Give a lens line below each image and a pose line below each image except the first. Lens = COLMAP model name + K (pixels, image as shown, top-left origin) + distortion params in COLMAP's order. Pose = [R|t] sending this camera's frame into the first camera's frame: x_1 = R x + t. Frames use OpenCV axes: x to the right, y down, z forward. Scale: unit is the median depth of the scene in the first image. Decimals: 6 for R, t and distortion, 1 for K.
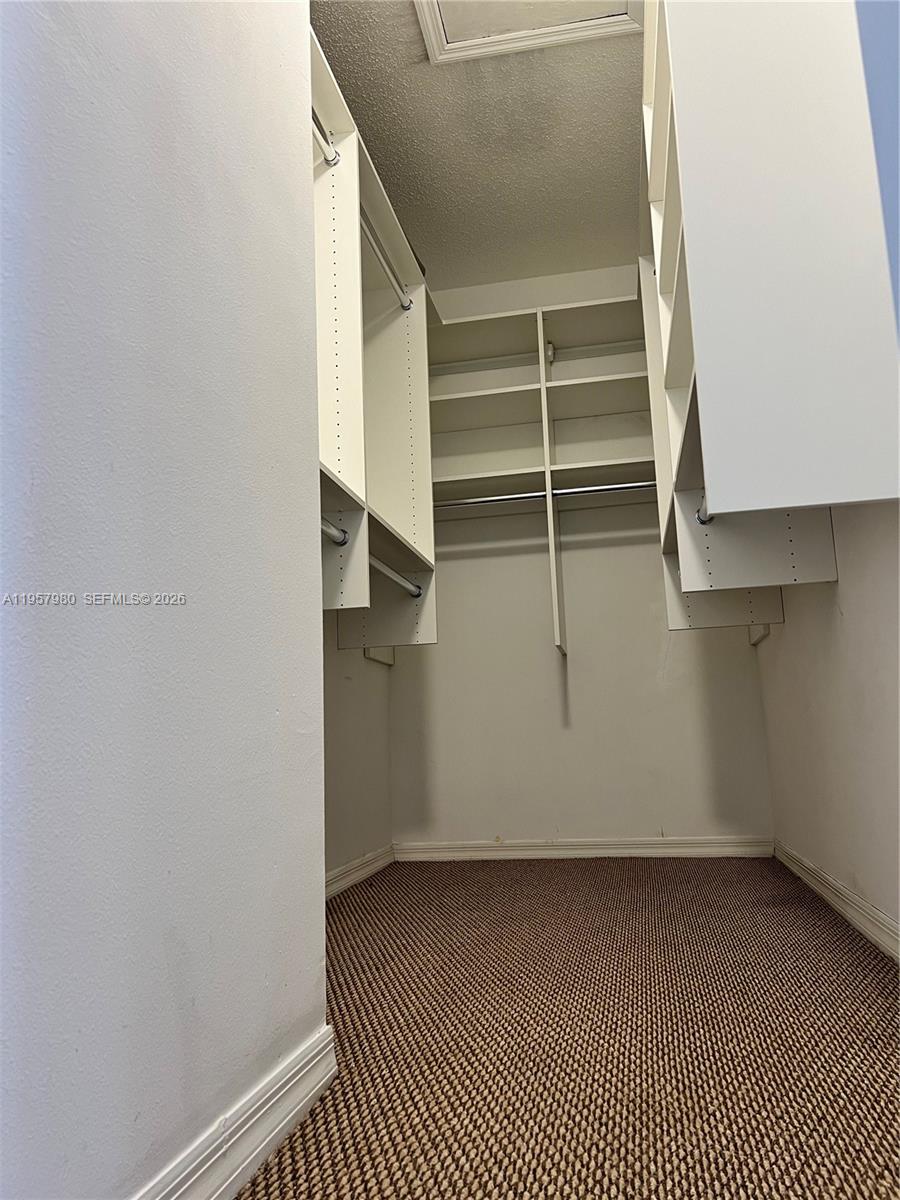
lens RADIAL K [[904.6, 0, 448.9], [0, 904.6, 602.8], [0, 0, 1]] dist [0.048733, -0.053150]
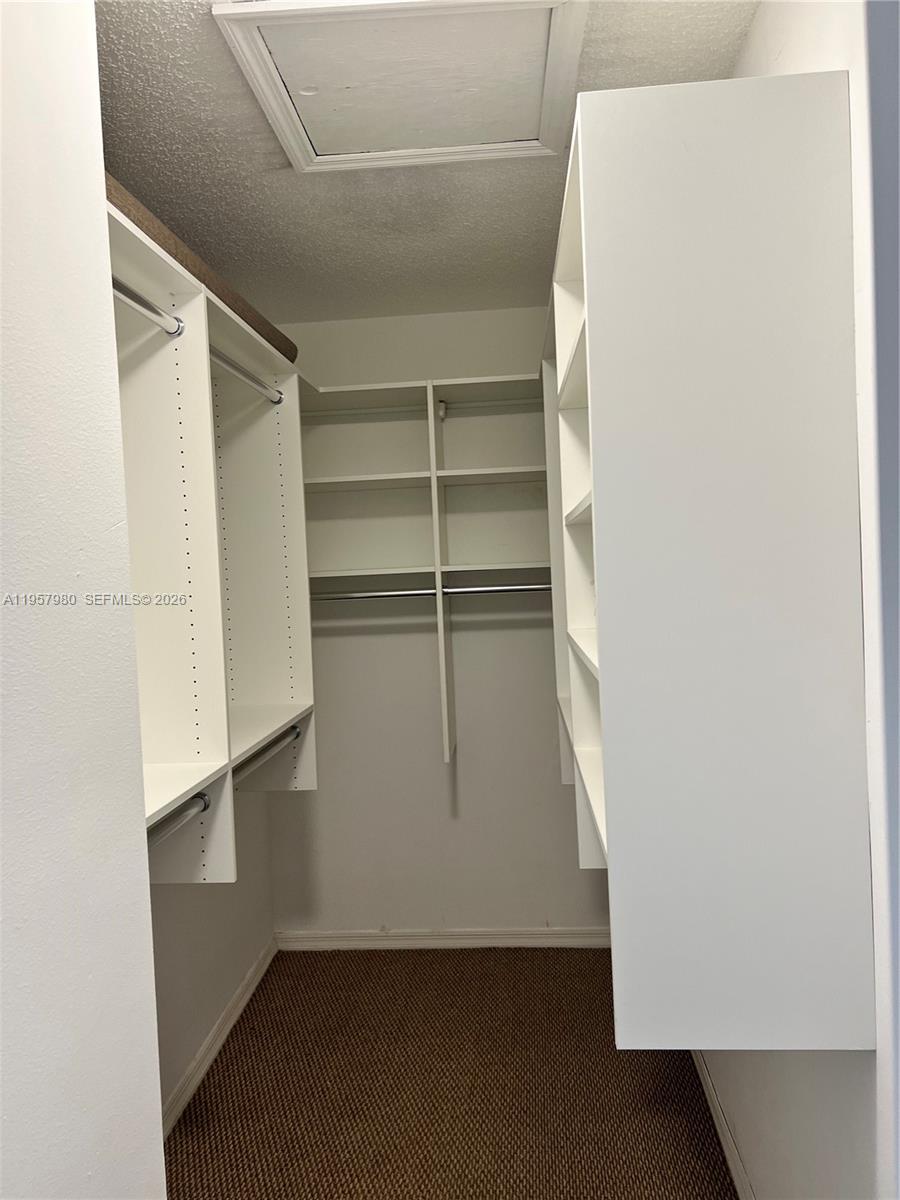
lens RADIAL K [[904.6, 0, 454.2], [0, 904.6, 598.7], [0, 0, 1]] dist [0.048733, -0.053150]
pose [[0.991988, -0.011386, 0.125821, 0.009921], [-0.011786, 0.983247, 0.181899, -0.281714], [-0.125784, -0.181925, 0.975234, 0.100754]]
